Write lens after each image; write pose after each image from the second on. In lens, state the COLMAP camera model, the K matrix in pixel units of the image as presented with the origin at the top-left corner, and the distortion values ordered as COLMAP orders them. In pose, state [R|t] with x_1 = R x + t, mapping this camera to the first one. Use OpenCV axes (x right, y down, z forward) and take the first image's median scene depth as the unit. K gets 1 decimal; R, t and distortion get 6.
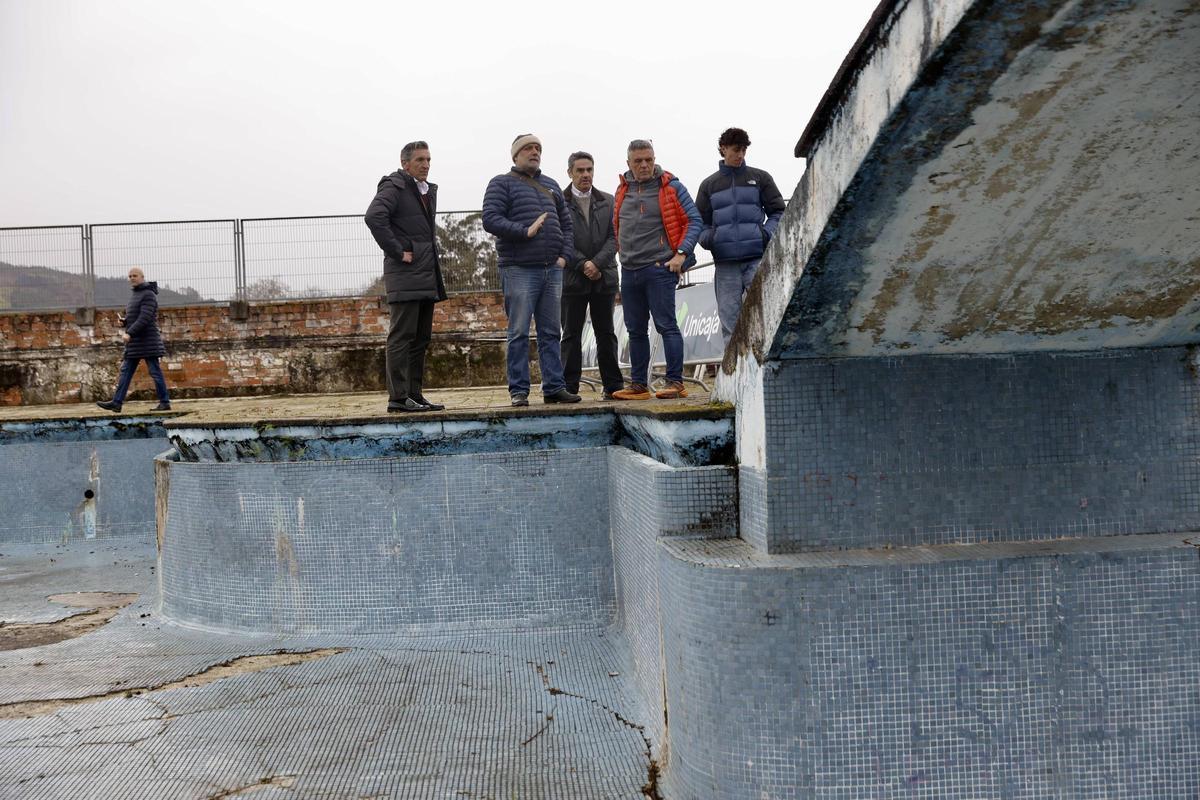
lens RADIAL K [[1493.4, 0, 600.0], [0, 1493.4, 400.0], [0, 0, 1]] dist [-0.000314, 0.011794]
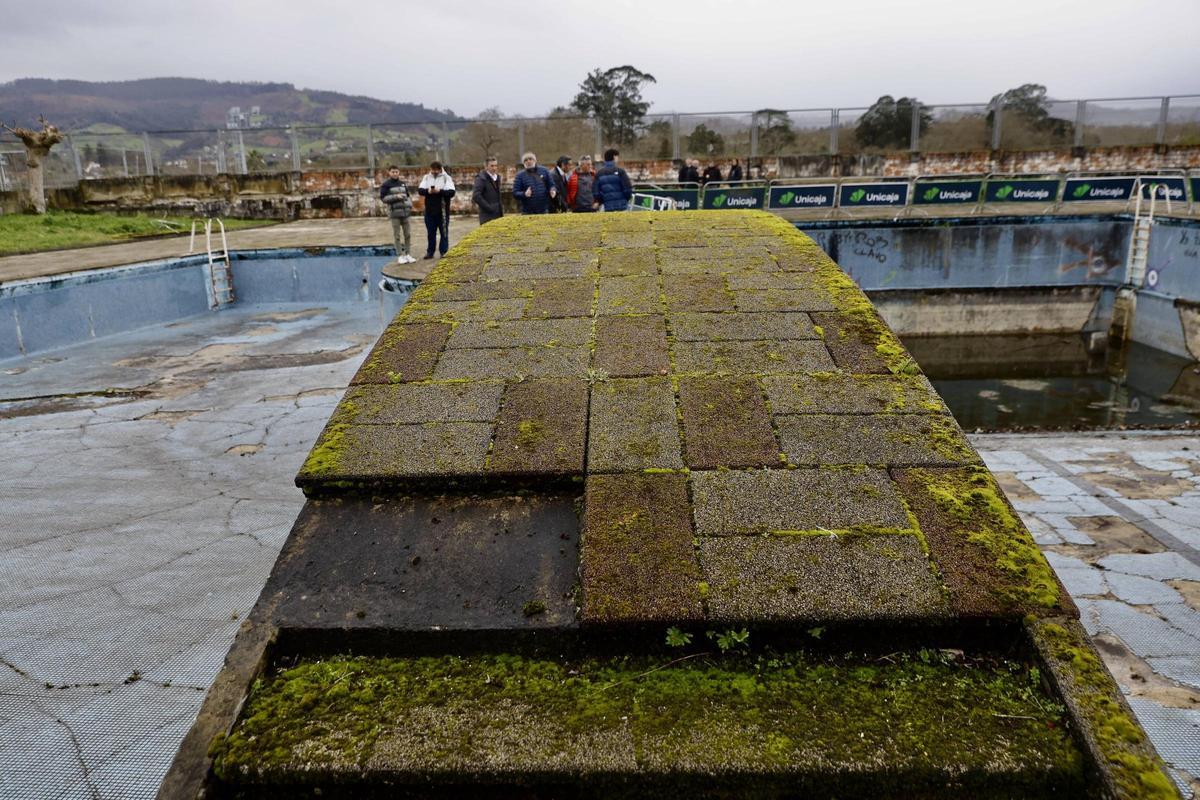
lens RADIAL K [[860.4, 0, 591.8], [0, 860.4, 400.3], [0, 0, 1]] dist [-0.001864, 0.002155]
pose [[0.993735, 0.042671, -0.103292, 0.365867], [-0.015788, 0.968571, 0.248236, -0.240879], [0.110638, -0.245050, 0.963177, -0.658618]]
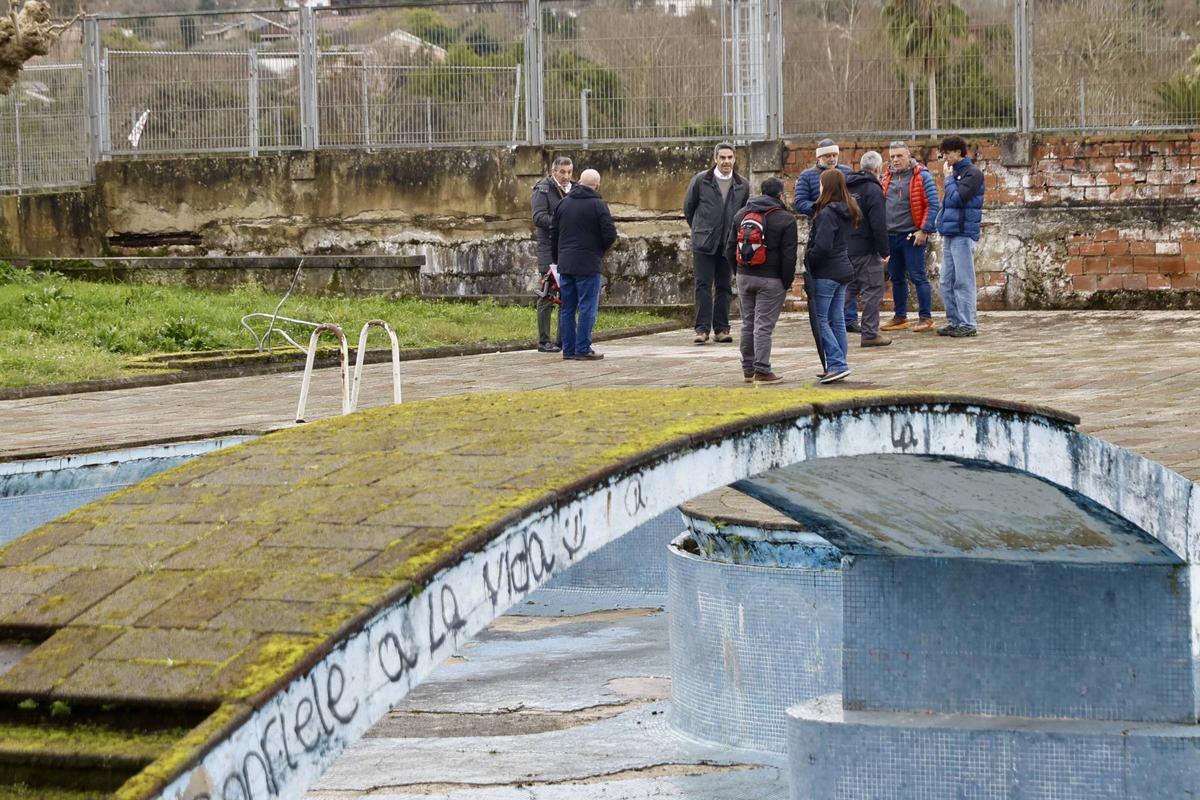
lens RADIAL K [[4644.6, 0, 600.0], [0, 4644.6, 400.0], [0, 0, 1]] dist [-0.045973, 0.838323]
pose [[0.847451, 0.054533, -0.528066, 1.940620], [-0.014693, 0.996738, 0.079354, -0.450667], [0.530671, -0.059490, 0.845488, -2.324354]]
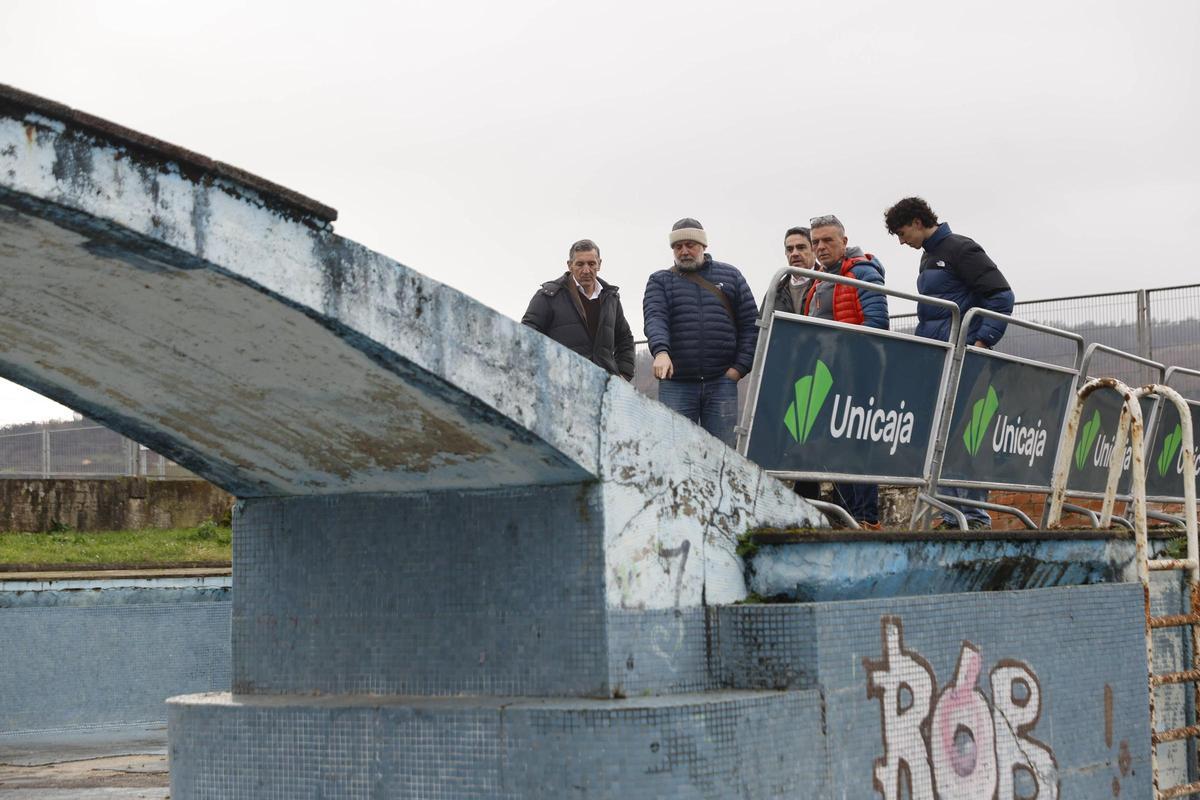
lens RADIAL K [[2336.2, 0, 577.5], [0, 2336.2, 399.9], [0, 0, 1]] dist [0.007609, -0.034495]
pose [[0.758039, -0.025251, -0.651721, 1.288880], [-0.015848, 0.998242, -0.057110, -0.006882], [0.652017, 0.053620, 0.756306, -0.035778]]
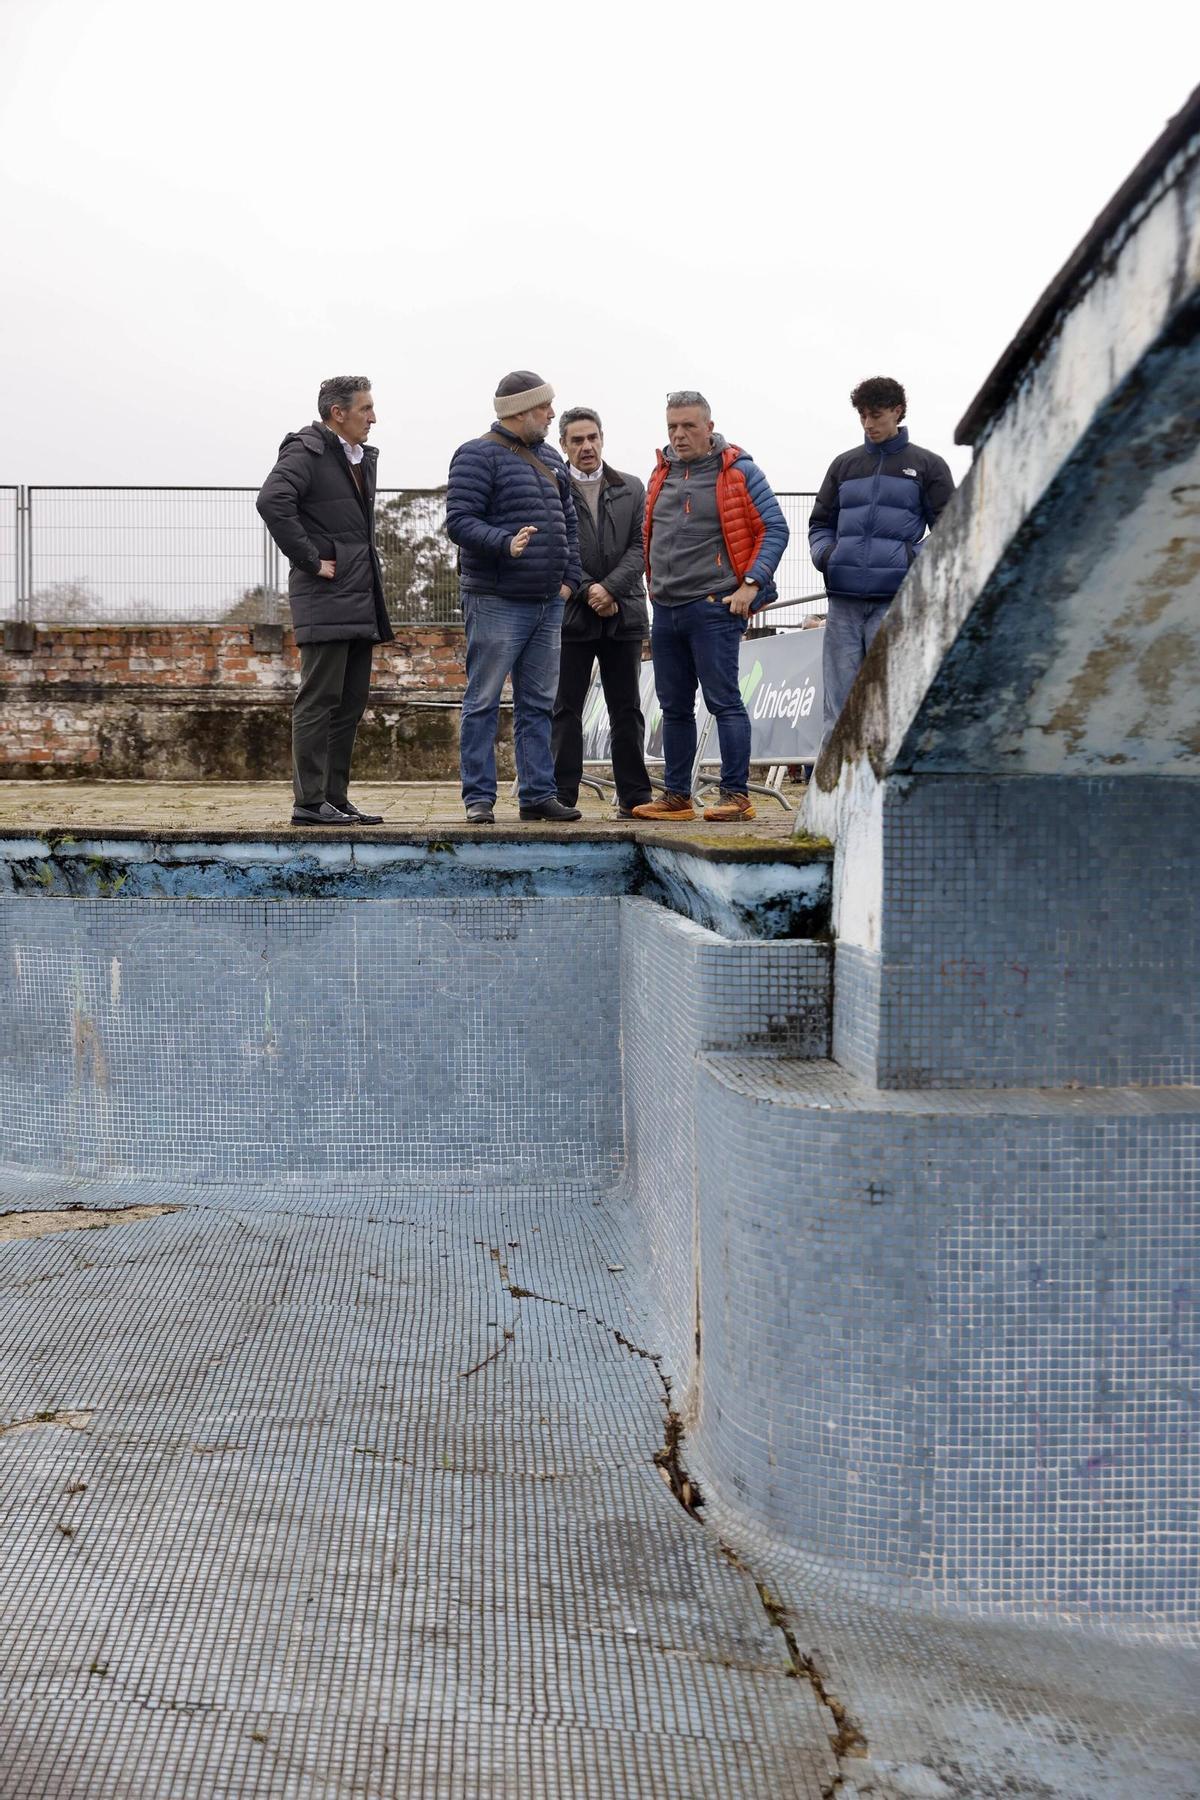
lens RADIAL K [[2467.2, 0, 602.0], [0, 2467.2, 905.6], [0, 0, 1]] dist [0.003394, 0.005807]
pose [[0.999004, 0.044607, -0.000611, -0.003164], [-0.044548, 0.998225, 0.039521, -0.007148], [0.002373, -0.039455, 0.999219, -0.011538]]
